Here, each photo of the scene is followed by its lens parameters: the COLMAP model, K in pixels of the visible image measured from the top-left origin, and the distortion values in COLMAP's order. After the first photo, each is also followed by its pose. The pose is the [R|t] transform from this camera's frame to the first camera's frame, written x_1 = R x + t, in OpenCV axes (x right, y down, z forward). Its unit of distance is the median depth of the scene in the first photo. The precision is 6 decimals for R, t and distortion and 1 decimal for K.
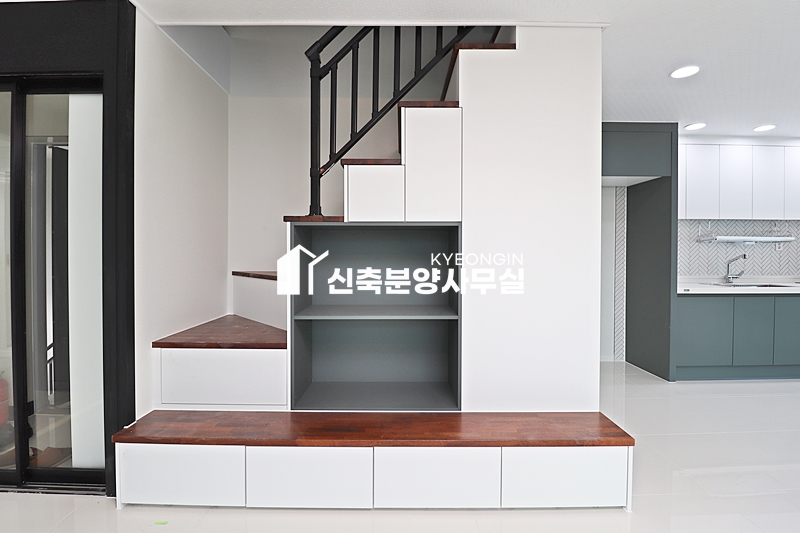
lens RADIAL K [[376.2, 0, 398.3], [0, 376.2, 257.8], [0, 0, 1]] dist [-0.001809, -0.011157]
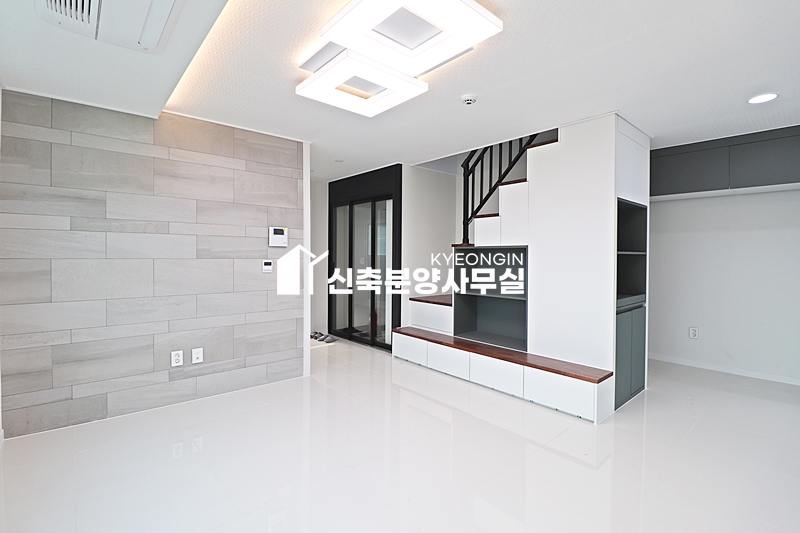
lens RADIAL K [[364.6, 0, 402.2], [0, 364.6, 259.3], [0, 0, 1]] dist [-0.007845, -0.010232]
pose [[0.663230, 0.010195, -0.748346, 1.032038], [-0.015069, 0.999886, 0.000267, -0.021781], [0.748264, 0.011100, 0.663308, -0.572205]]
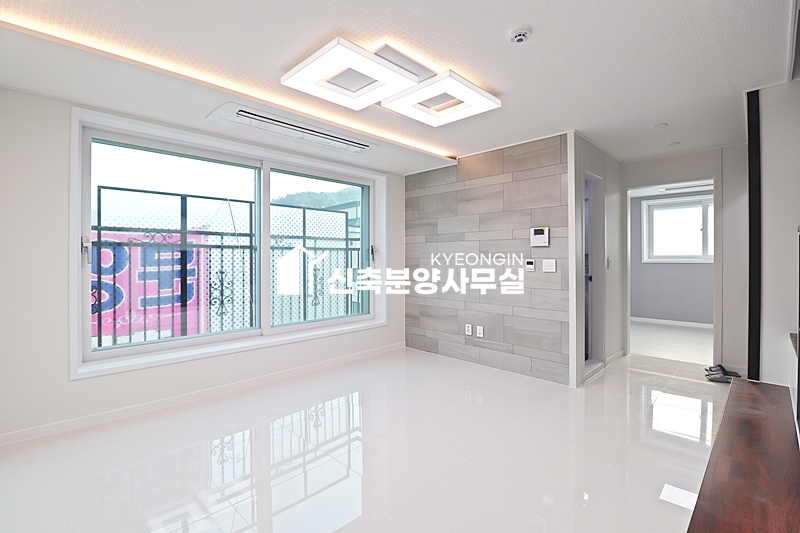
lens RADIAL K [[376.2, 0, 398.3], [0, 376.2, 257.8], [0, 0, 1]] dist [-0.001809, -0.011157]
pose [[-0.707111, -0.000158, -0.707102, 1.117192], [-0.008698, 0.999926, 0.008475, -0.026676], [0.707049, 0.012143, -0.707060, 0.872577]]
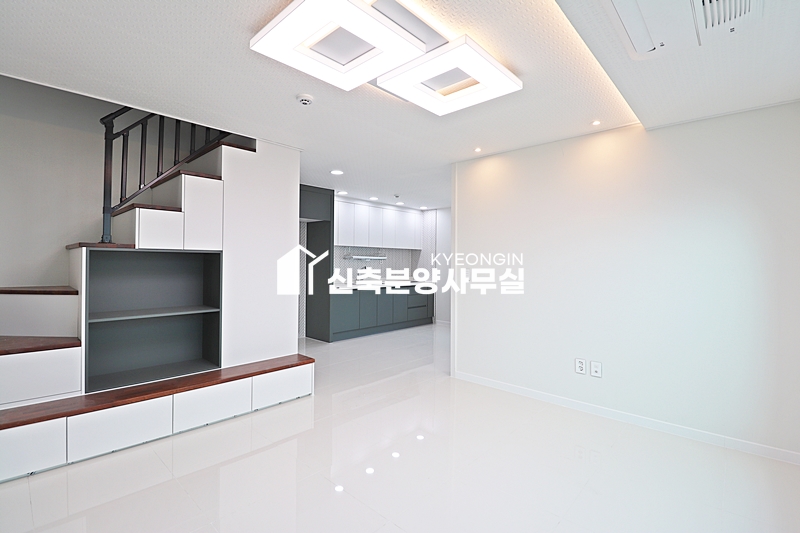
lens RADIAL K [[364.6, 0, 402.2], [0, 364.6, 259.3], [0, 0, 1]] dist [-0.007845, -0.010232]
pose [[0.683405, 0.009142, 0.729983, -0.433610], [0.003909, 0.999861, -0.016181, -0.029210], [-0.730029, 0.013912, 0.683274, -0.620470]]
